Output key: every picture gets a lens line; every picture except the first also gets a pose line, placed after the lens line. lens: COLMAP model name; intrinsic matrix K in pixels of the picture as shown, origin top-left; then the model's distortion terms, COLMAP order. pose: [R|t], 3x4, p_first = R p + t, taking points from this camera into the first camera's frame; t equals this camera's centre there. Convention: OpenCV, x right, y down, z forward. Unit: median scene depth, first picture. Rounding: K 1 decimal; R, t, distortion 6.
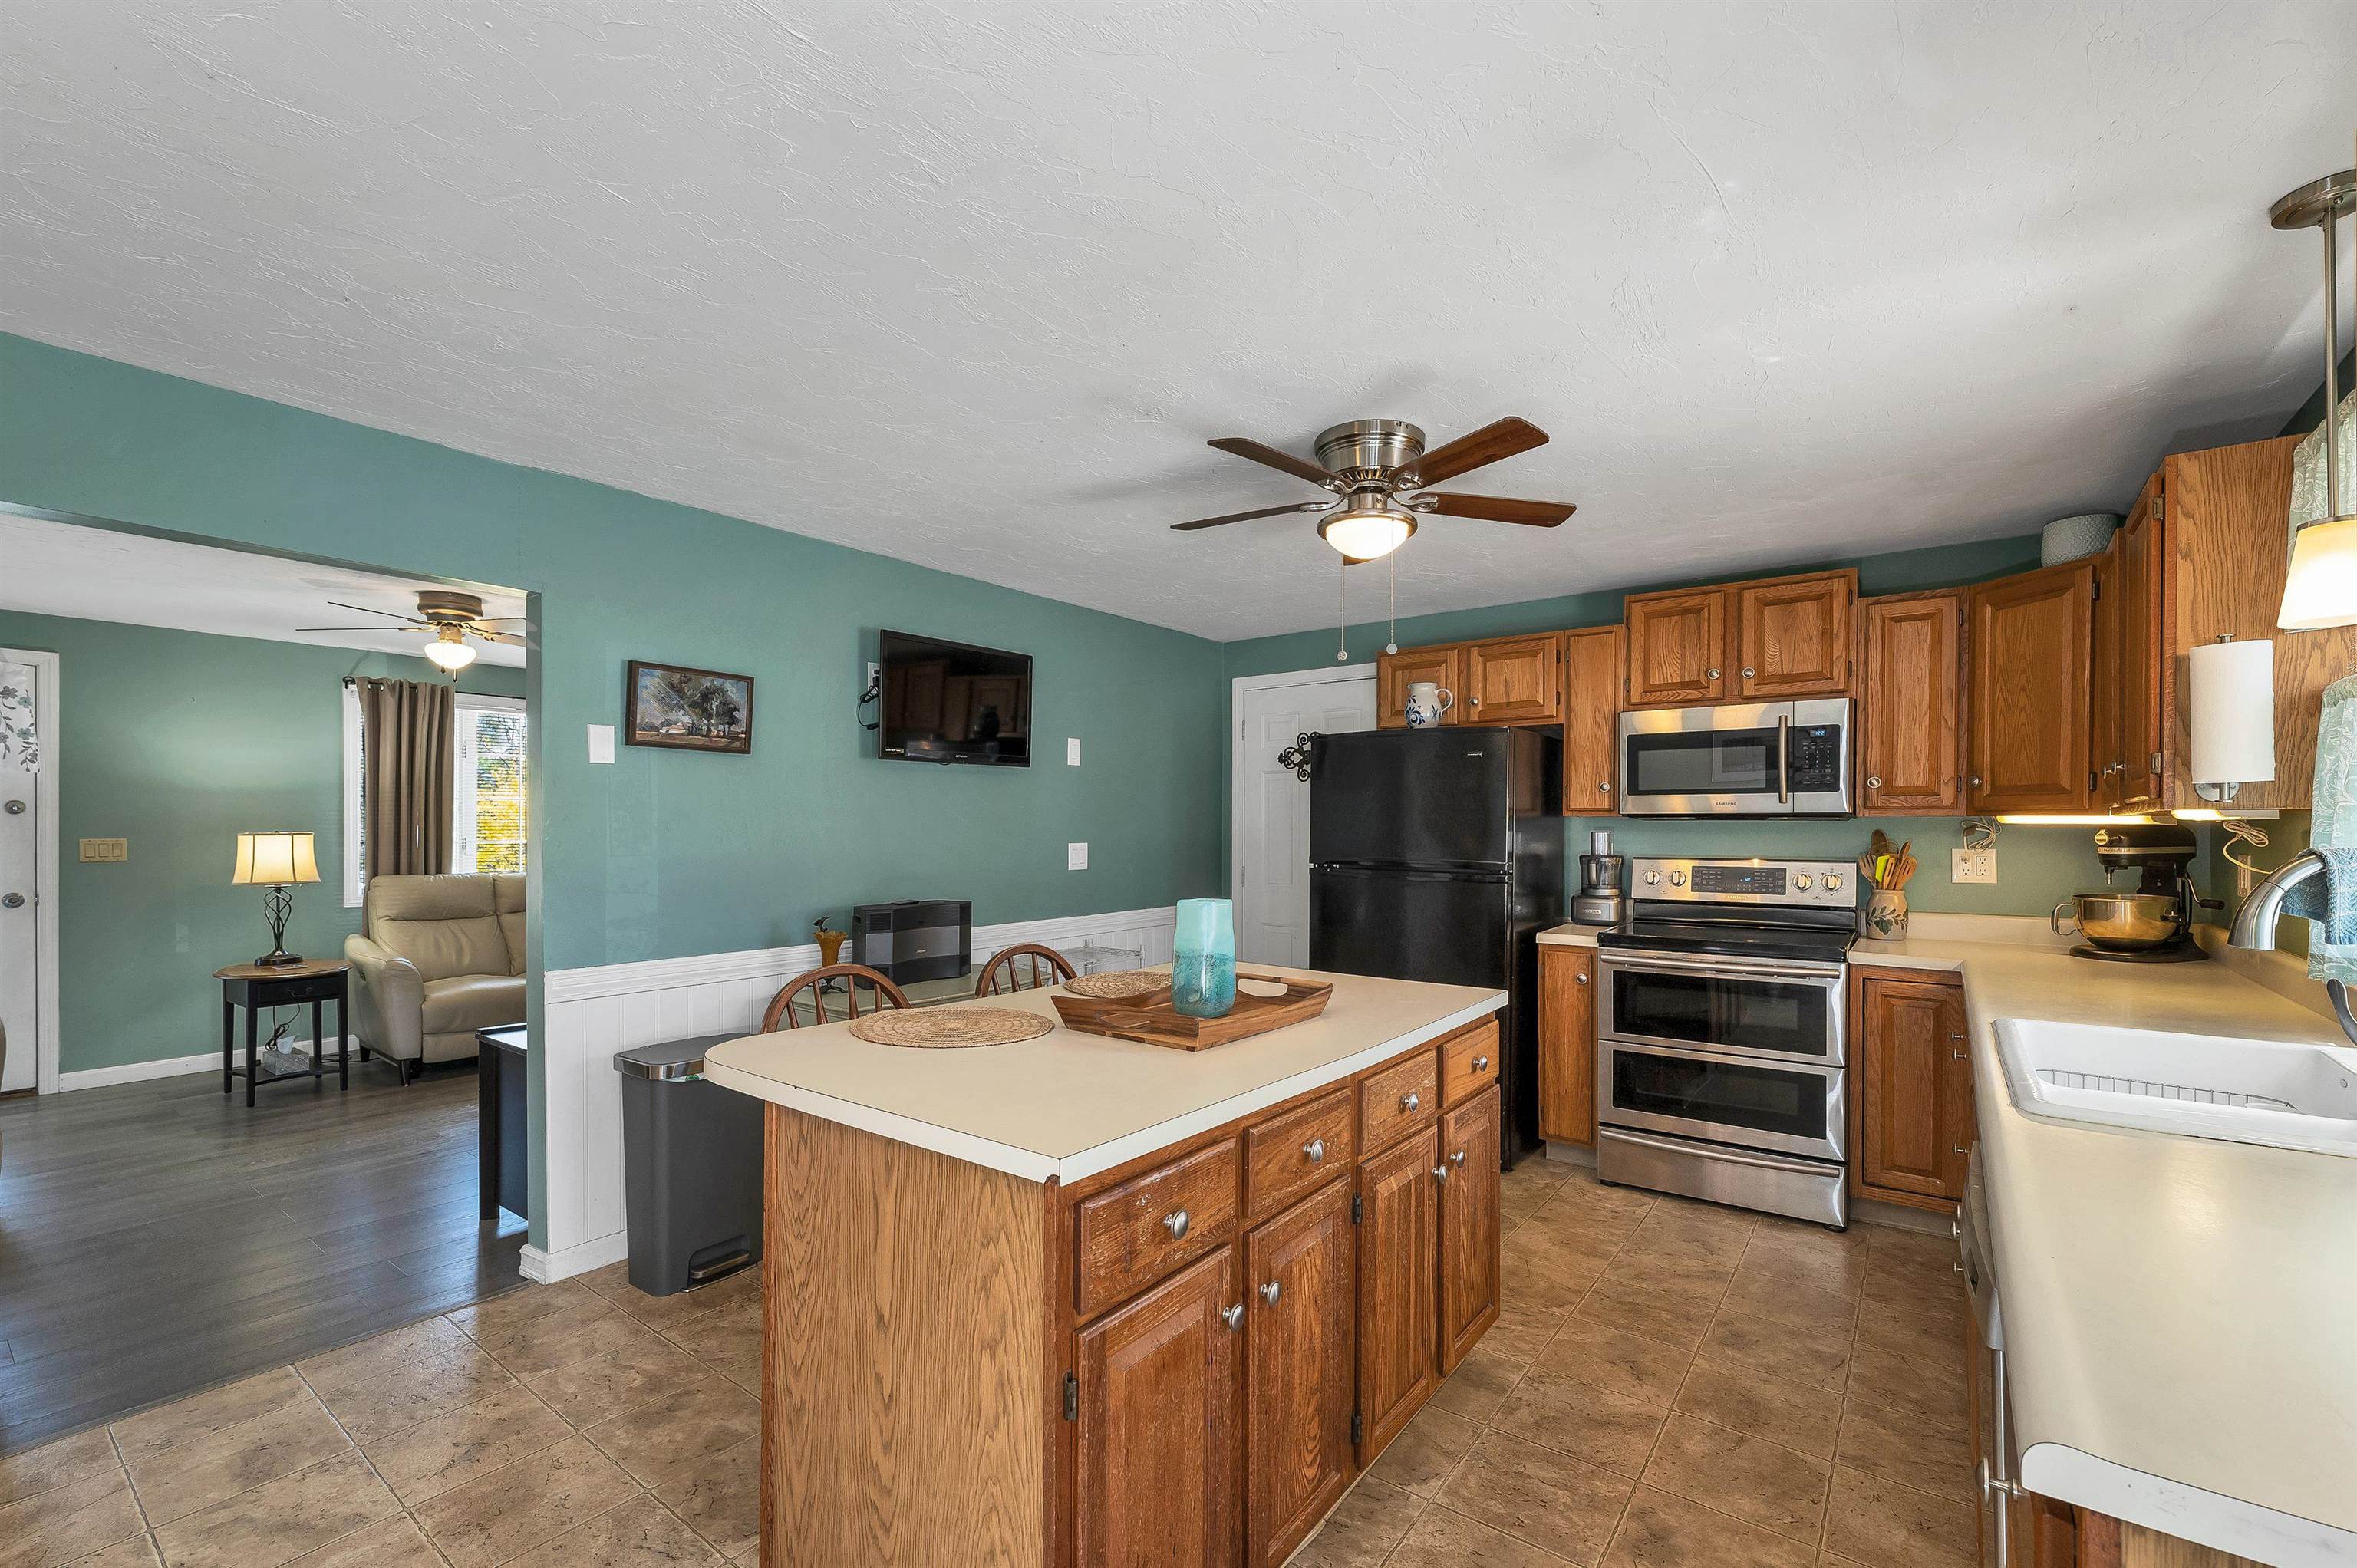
lens RADIAL K [[989.6, 0, 1165.1], [0, 989.6, 824.5], [0, 0, 1]] dist [-0.001373, -0.000226]
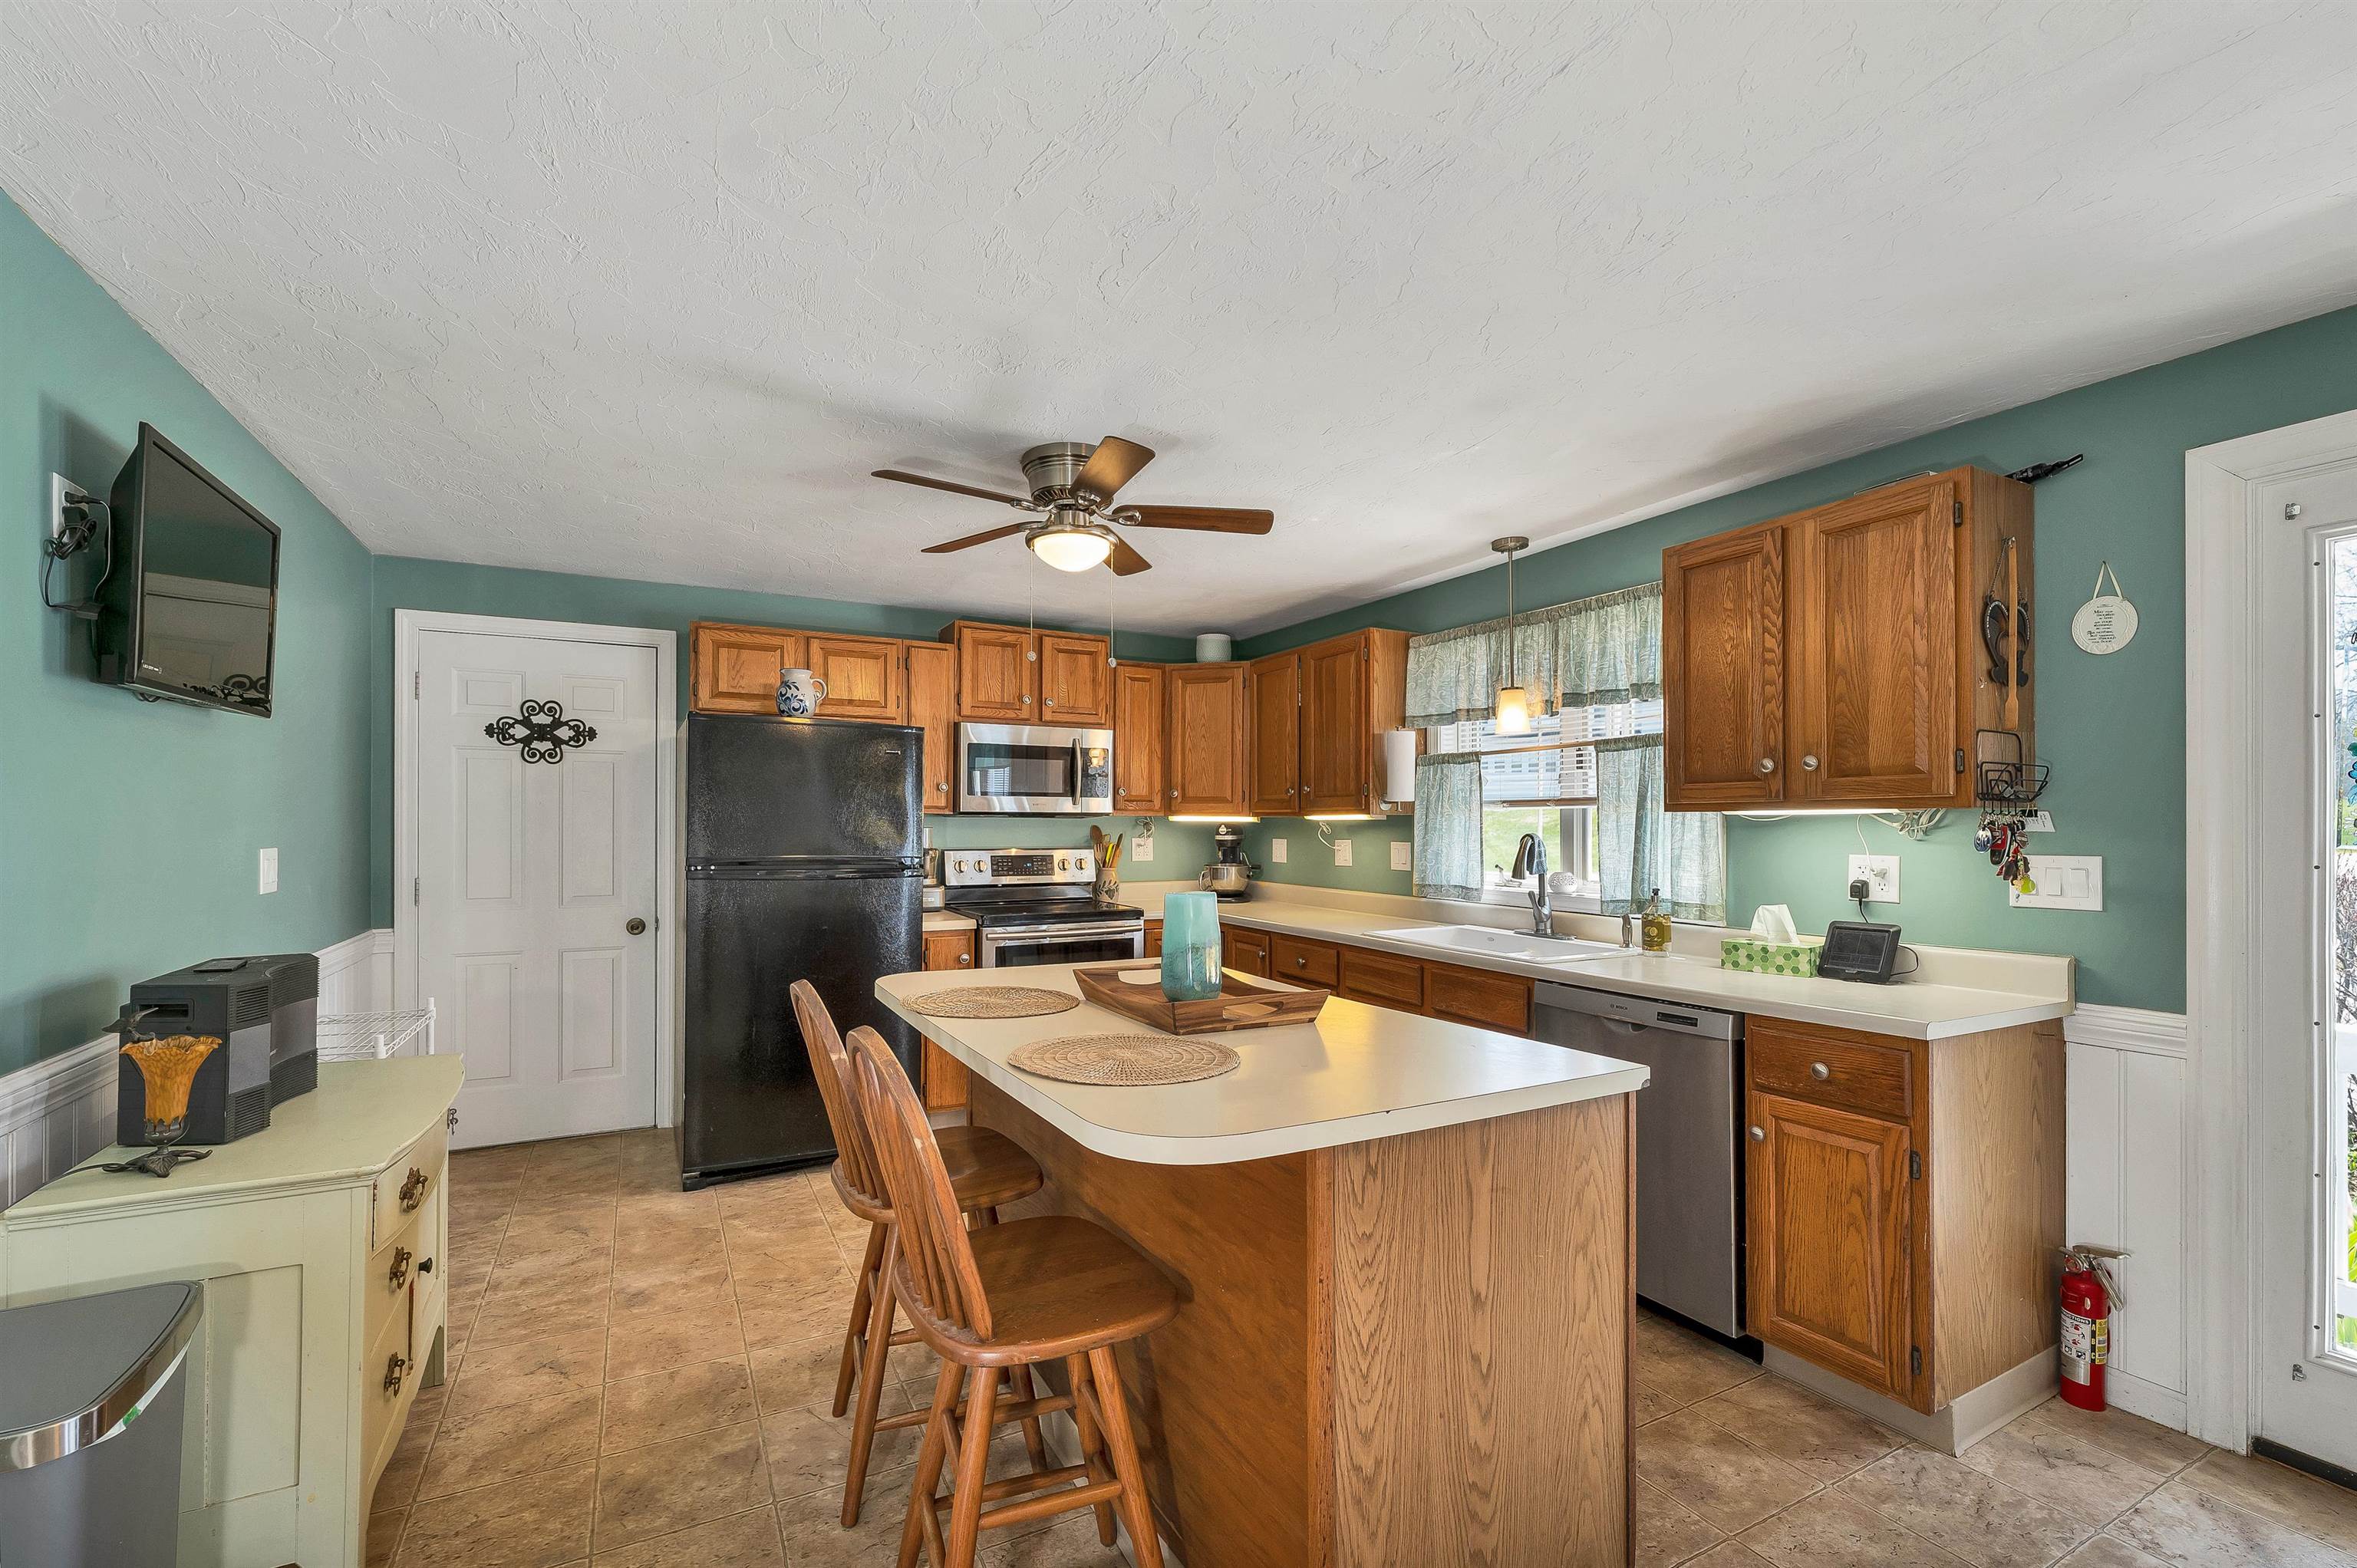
lens RADIAL K [[989.6, 0, 1165.1], [0, 989.6, 824.5], [0, 0, 1]] dist [-0.001373, -0.000226]
pose [[0.429003, 0.000868, 0.903303, -0.495681], [-0.004417, 0.999990, 0.001137, 0.002346], [-0.903292, -0.004477, 0.429003, 0.312079]]
